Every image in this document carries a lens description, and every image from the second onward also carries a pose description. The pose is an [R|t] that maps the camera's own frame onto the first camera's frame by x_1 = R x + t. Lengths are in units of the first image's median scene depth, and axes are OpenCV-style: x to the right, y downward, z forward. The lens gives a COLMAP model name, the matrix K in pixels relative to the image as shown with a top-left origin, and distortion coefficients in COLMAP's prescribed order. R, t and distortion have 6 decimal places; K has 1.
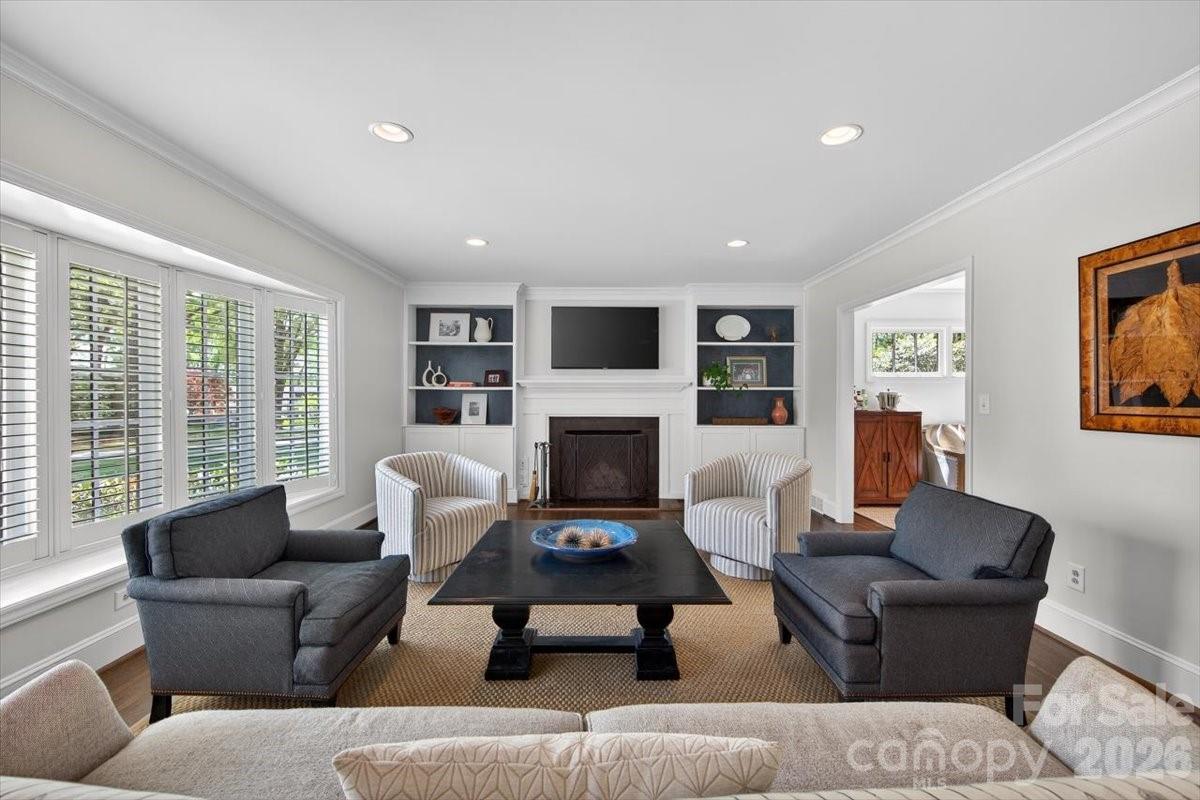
lens RADIAL K [[474.6, 0, 598.9], [0, 474.6, 400.4], [0, 0, 1]] dist [0.000198, -0.001102]
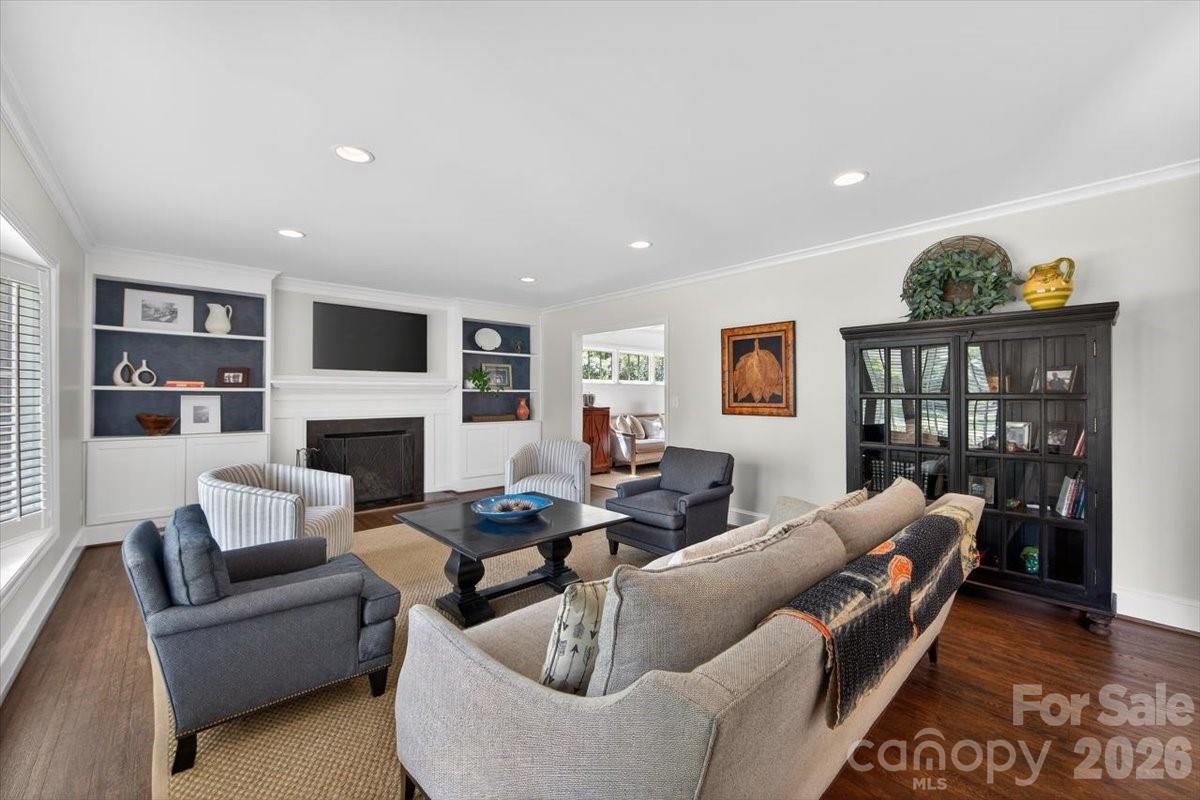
lens RADIAL K [[474.6, 0, 602.3], [0, 474.6, 400.7], [0, 0, 1]] dist [0.000198, -0.001102]
pose [[0.740609, -0.009683, 0.671866, -0.307920], [0.007060, 0.999953, 0.006628, -0.006160], [-0.671899, -0.000165, 0.740643, -0.065725]]
